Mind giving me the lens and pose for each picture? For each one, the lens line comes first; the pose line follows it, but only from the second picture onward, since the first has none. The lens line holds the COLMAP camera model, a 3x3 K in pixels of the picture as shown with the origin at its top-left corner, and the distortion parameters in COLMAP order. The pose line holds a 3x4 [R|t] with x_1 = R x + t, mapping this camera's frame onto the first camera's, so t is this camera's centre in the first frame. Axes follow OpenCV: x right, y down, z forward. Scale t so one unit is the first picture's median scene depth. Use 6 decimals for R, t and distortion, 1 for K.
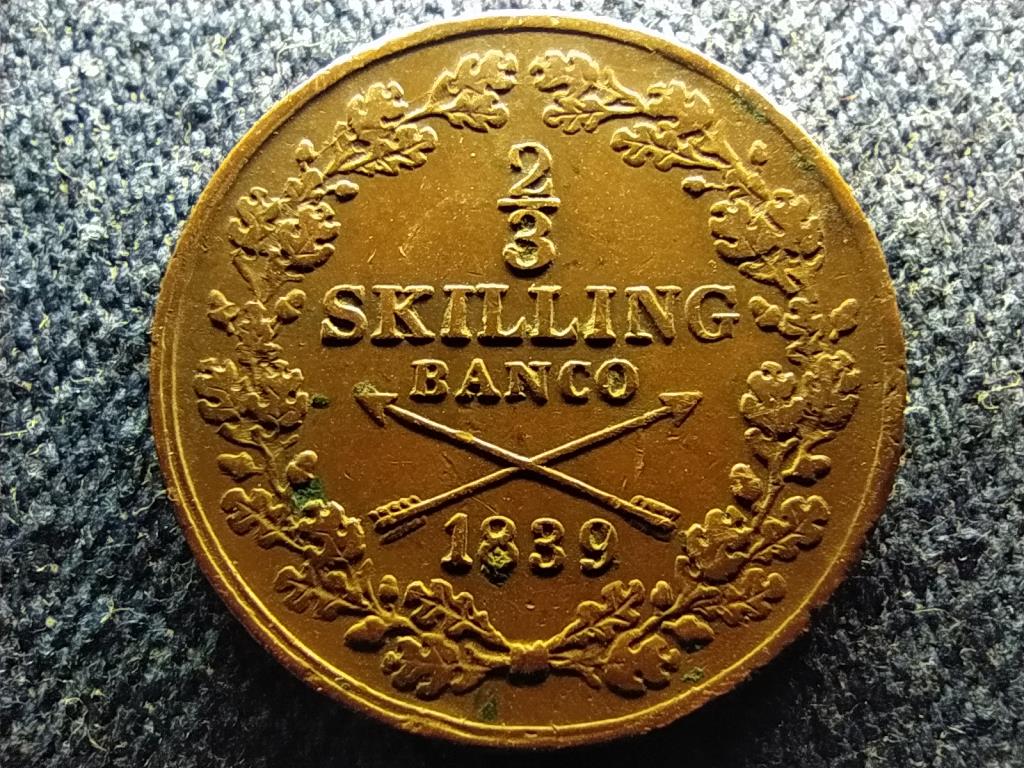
lens RADIAL K [[410.0, 0, 516.4], [0, 410.0, 404.4], [0, 0, 1]] dist [0.005563, -0.003674]
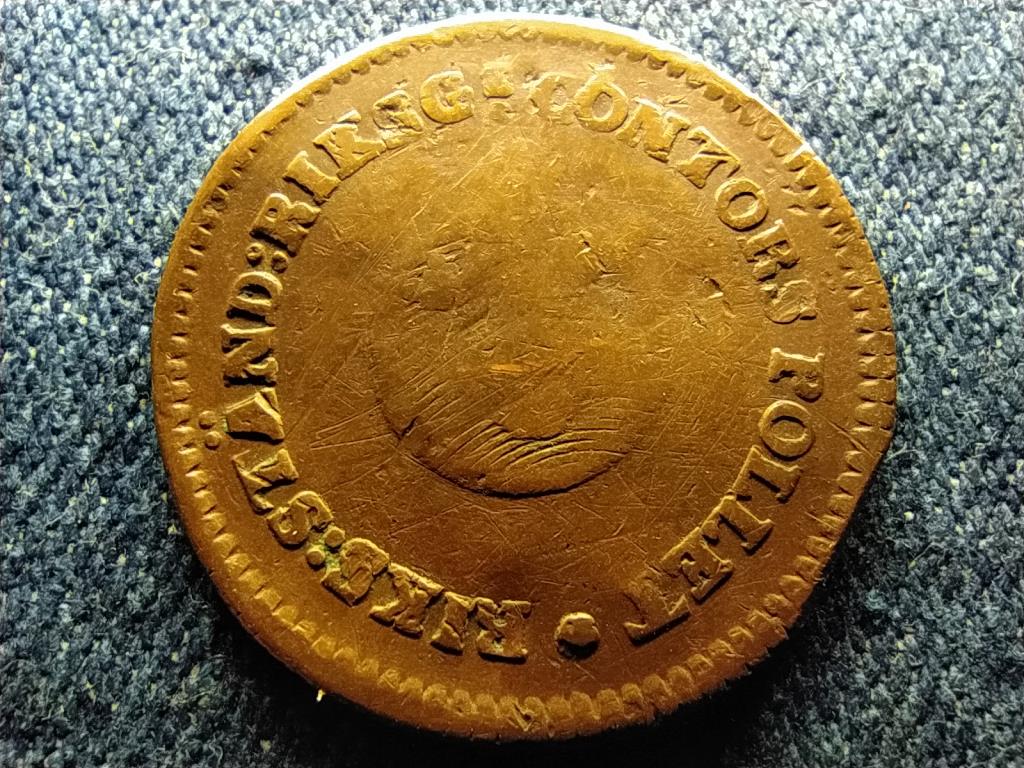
lens RADIAL K [[410.0, 0, 511.9], [0, 410.0, 412.7], [0, 0, 1]] dist [0.005563, -0.003674]
pose [[0.999304, -0.036155, 0.009195, 0.098904], [0.036126, 0.999342, 0.003268, 0.209043], [-0.009307, -0.002934, 0.999952, -0.038902]]
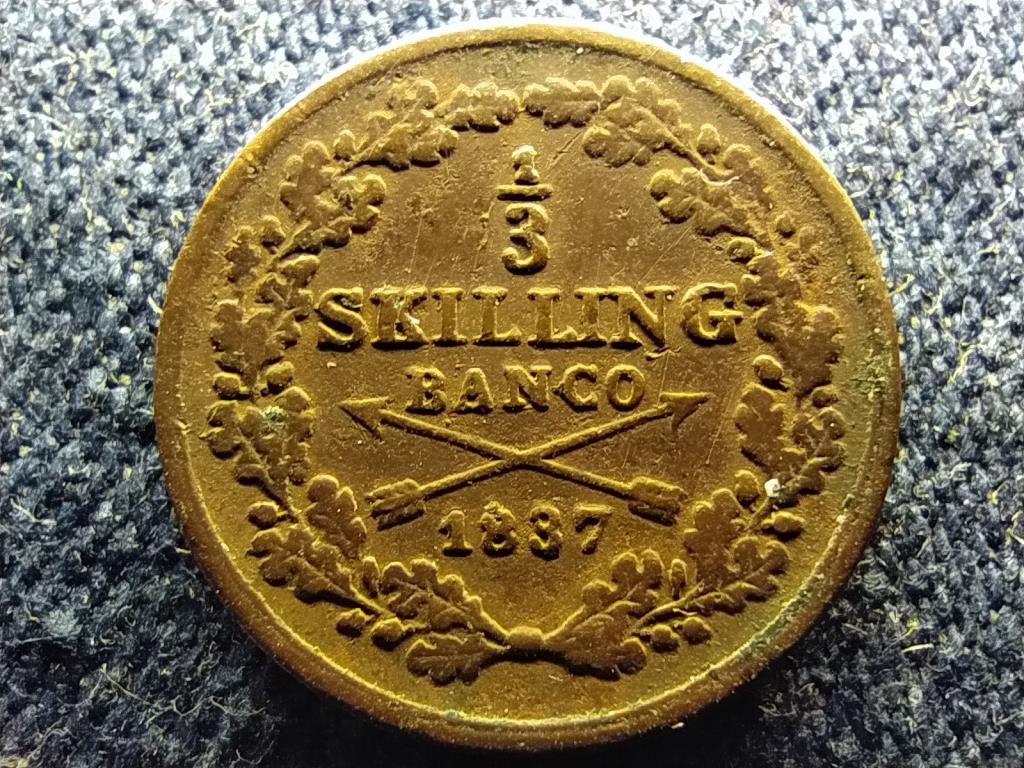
lens RADIAL K [[429.4, 0, 523.9], [0, 429.4, 403.0], [0, 0, 1]] dist [0.007280, -0.005328]
pose [[0.999111, 0.042035, 0.003084, 0.144370], [-0.042040, 0.999115, 0.001632, -0.140609], [-0.003013, -0.001761, 0.999994, 0.039810]]
